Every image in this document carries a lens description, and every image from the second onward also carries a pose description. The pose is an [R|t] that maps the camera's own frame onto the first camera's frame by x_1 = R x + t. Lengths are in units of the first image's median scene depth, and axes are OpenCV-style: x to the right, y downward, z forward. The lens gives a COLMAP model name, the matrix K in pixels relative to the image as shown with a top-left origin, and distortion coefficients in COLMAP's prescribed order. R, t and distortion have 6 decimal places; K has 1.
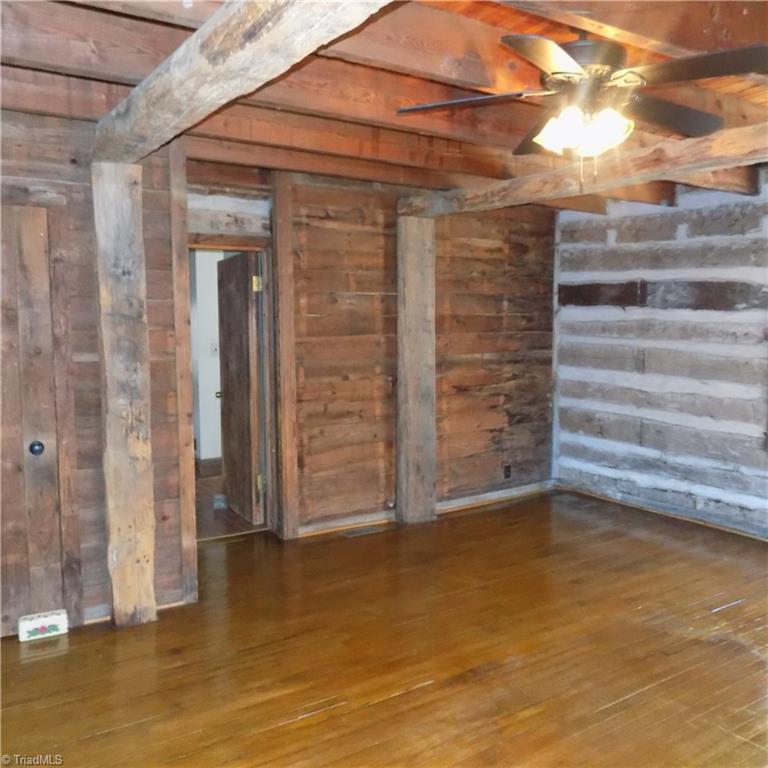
lens RADIAL K [[692.5, 0, 384.0], [0, 692.5, 384.0], [0, 0, 1]] dist [-0.075001, 0.084818]
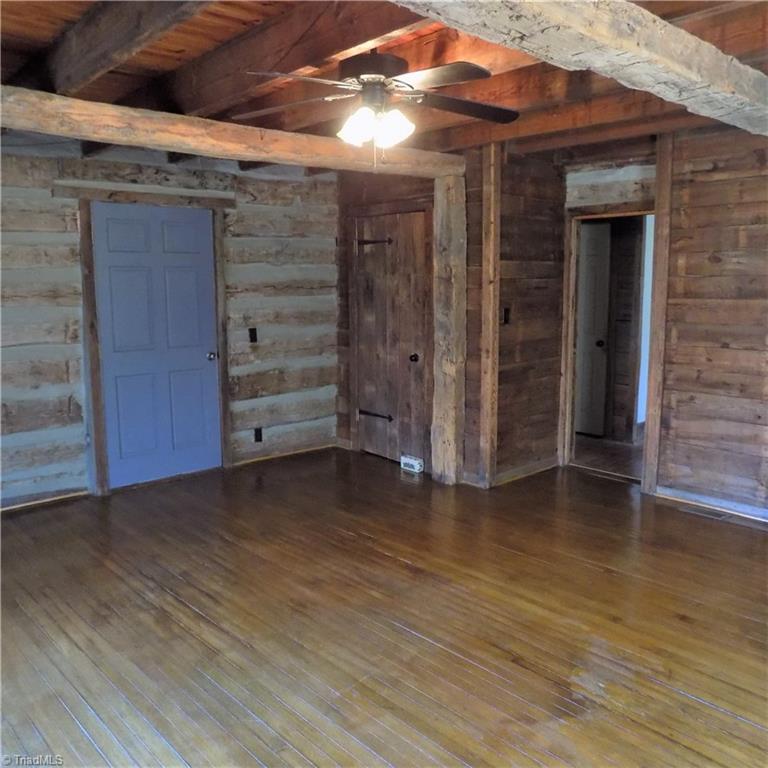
lens RADIAL K [[692.5, 0, 384.0], [0, 692.5, 384.0], [0, 0, 1]] dist [-0.075001, 0.084818]
pose [[0.183827, 0.149272, -0.971558, 0.808895], [-0.082418, 0.987262, 0.136091, -0.047807], [0.979497, 0.055057, 0.193788, 0.427694]]
